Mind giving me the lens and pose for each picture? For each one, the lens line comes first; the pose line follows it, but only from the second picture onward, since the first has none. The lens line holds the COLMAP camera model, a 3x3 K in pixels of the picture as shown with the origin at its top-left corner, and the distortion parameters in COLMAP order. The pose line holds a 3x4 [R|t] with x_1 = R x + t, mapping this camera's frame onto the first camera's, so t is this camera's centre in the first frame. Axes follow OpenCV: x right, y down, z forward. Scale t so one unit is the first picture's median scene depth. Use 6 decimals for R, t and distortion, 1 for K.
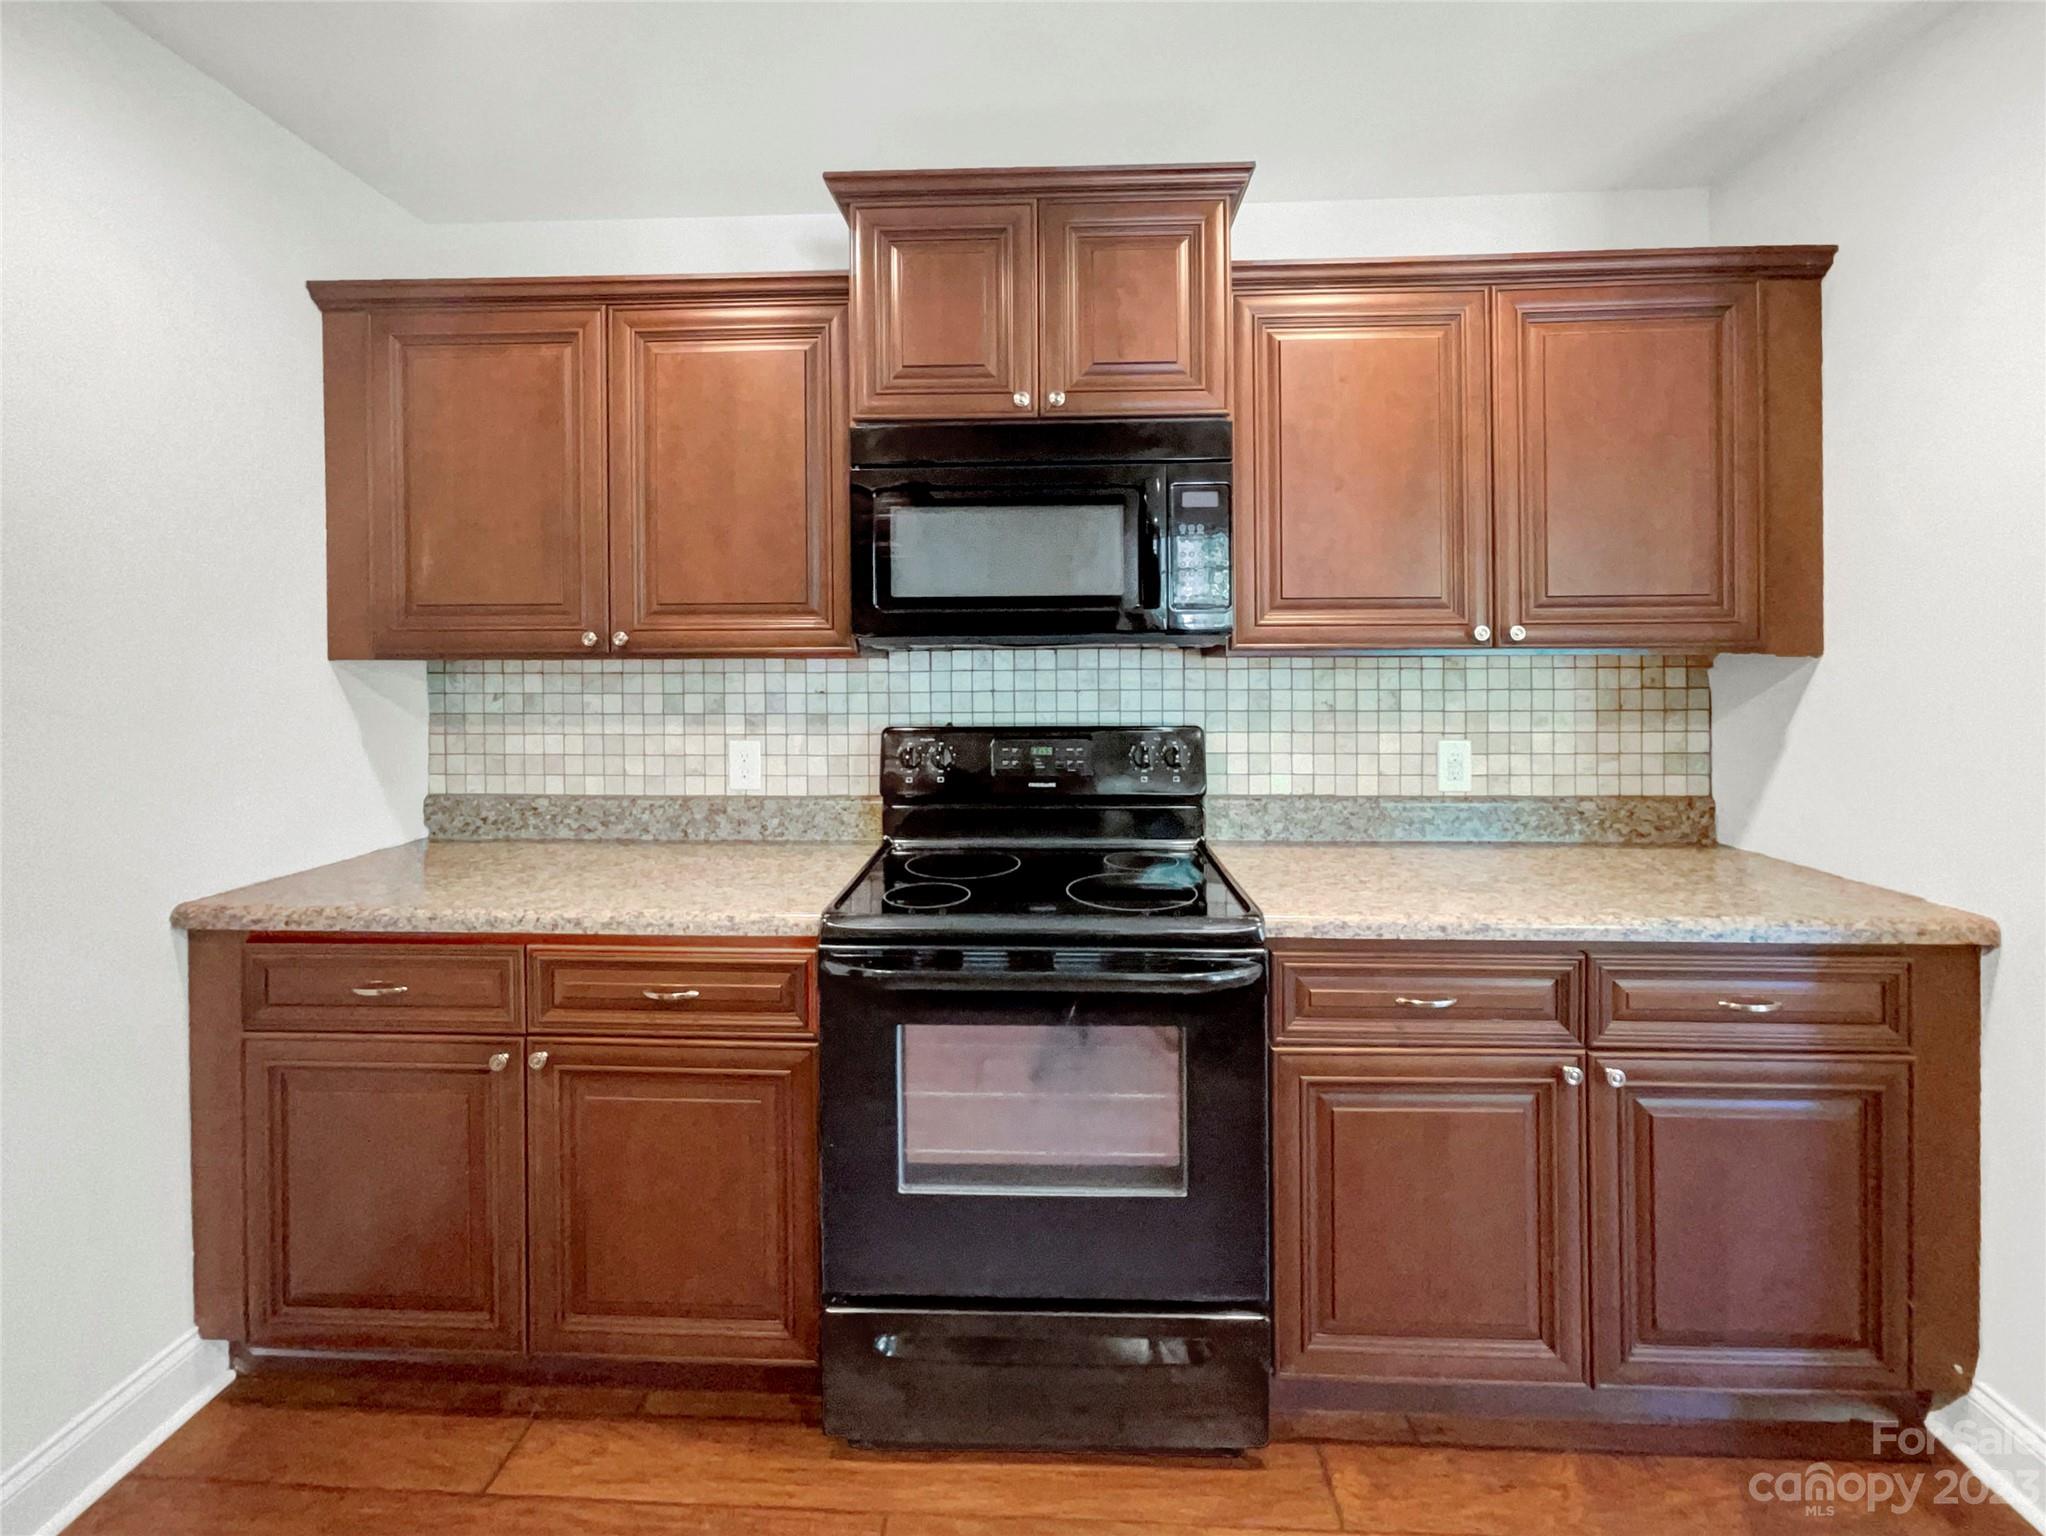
lens RADIAL K [[807.9, 0, 1026.2], [0, 807.9, 682.1], [0, 0, 1]] dist [-0.000242, 0.000038]
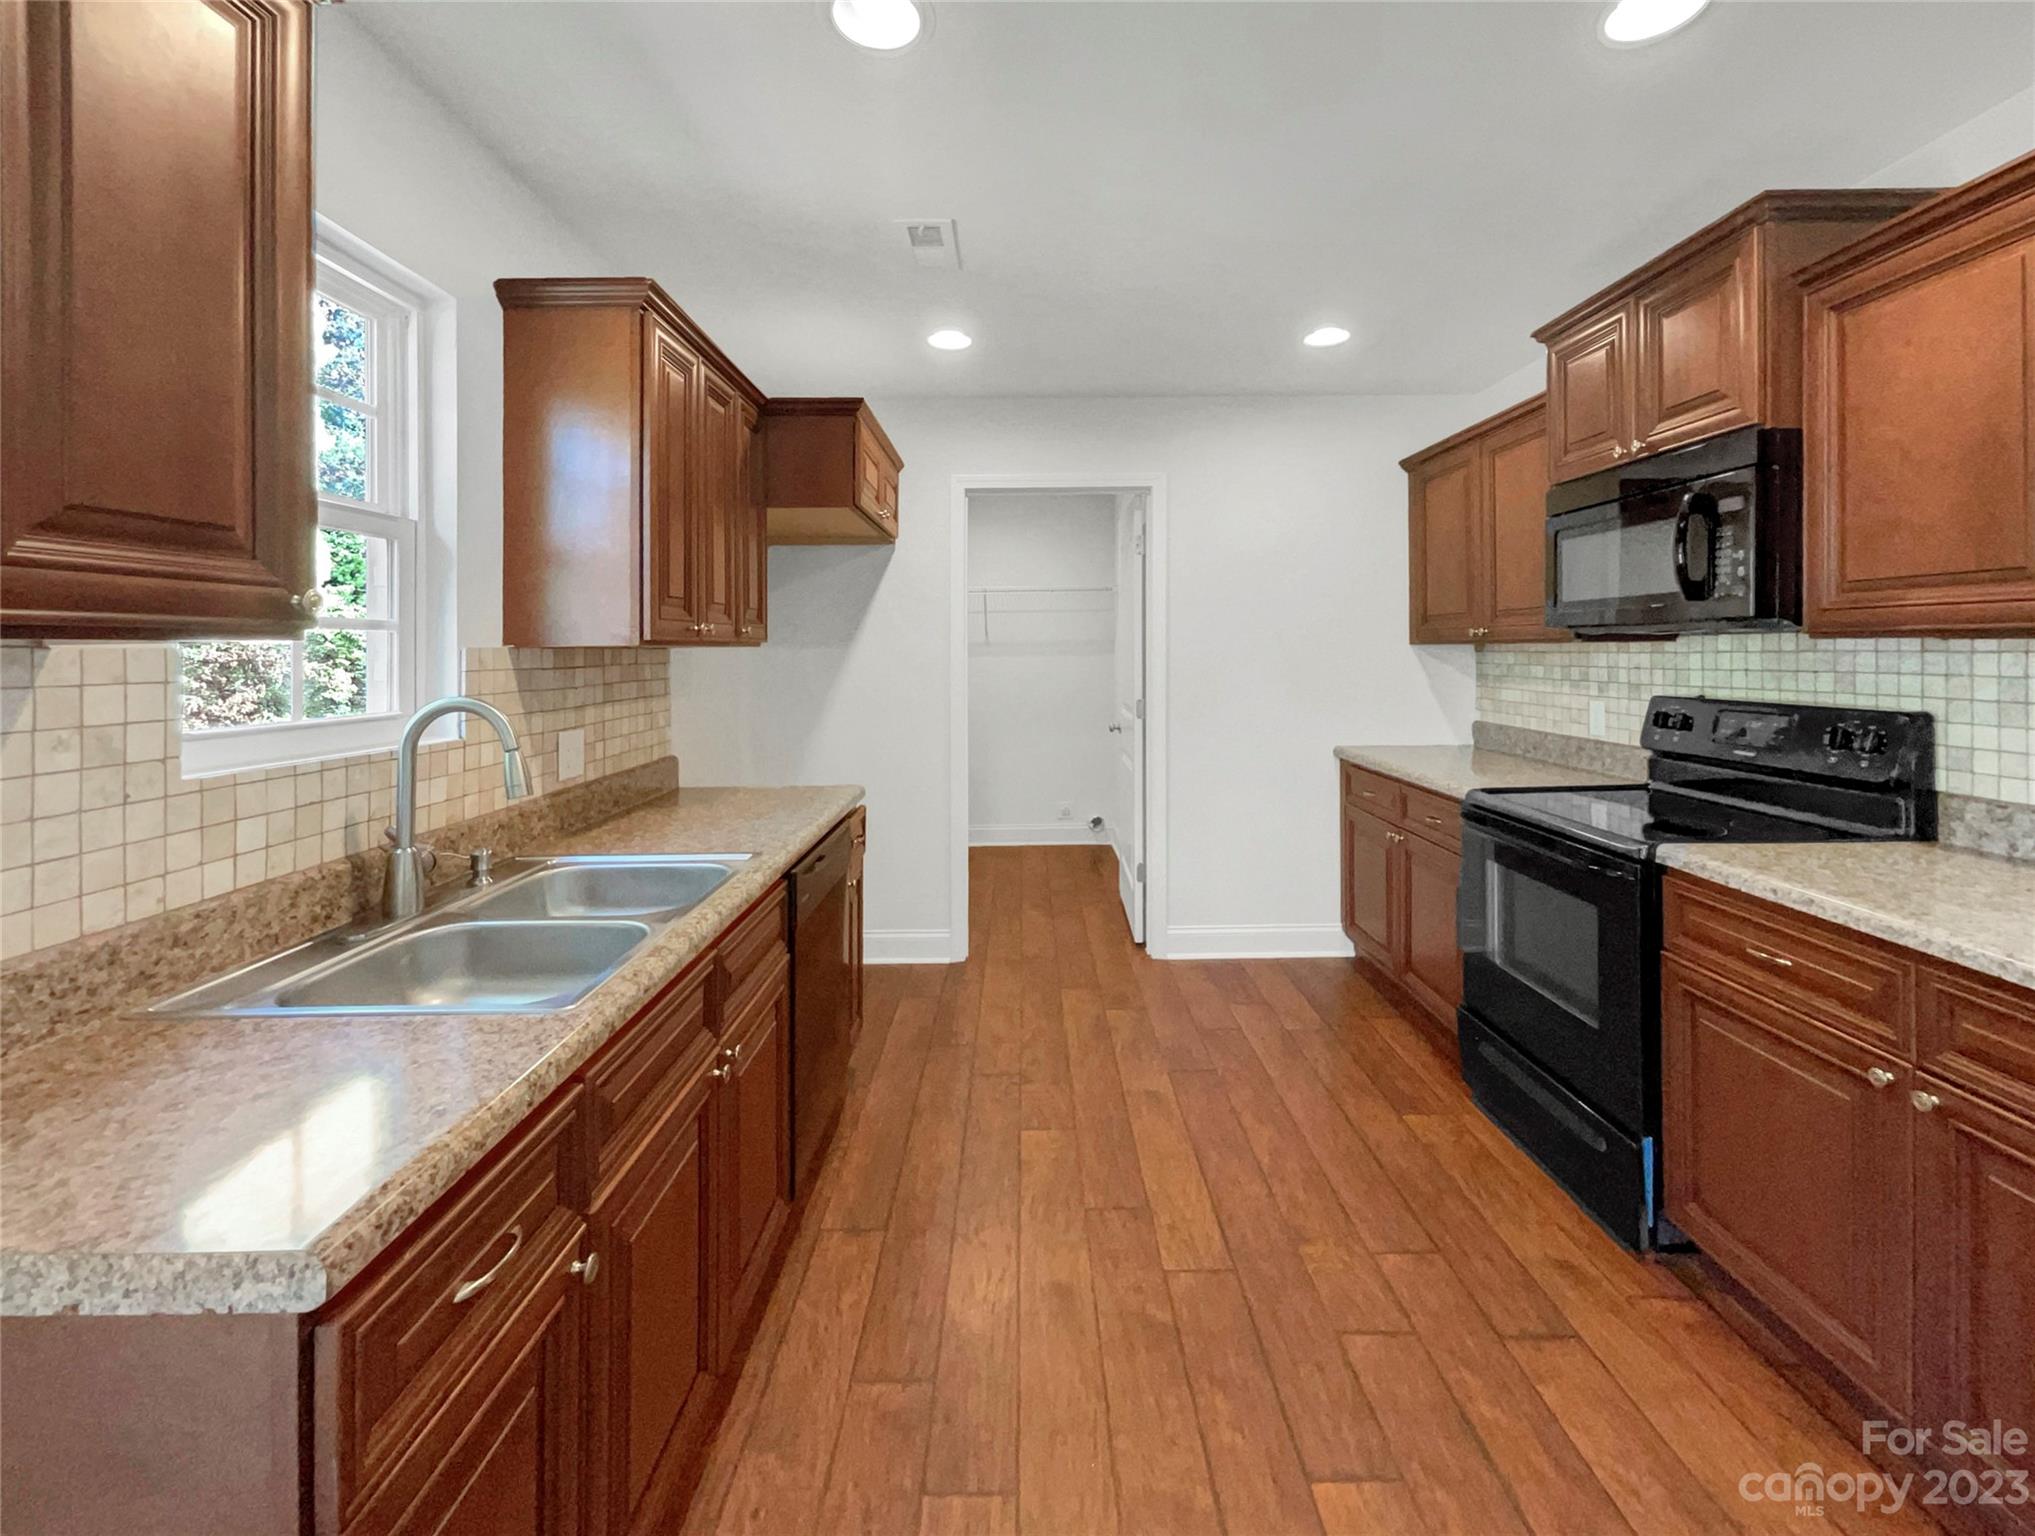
lens RADIAL K [[878.7, 0, 1013.6], [0, 878.7, 658.3], [0, 0, 1]] dist [-0.023042, 0.000096]
pose [[0.025631, 0.013916, -0.999575, 1.121528], [-0.016137, 0.999779, 0.013505, -0.004424], [0.999541, 0.015784, 0.025850, -0.037357]]
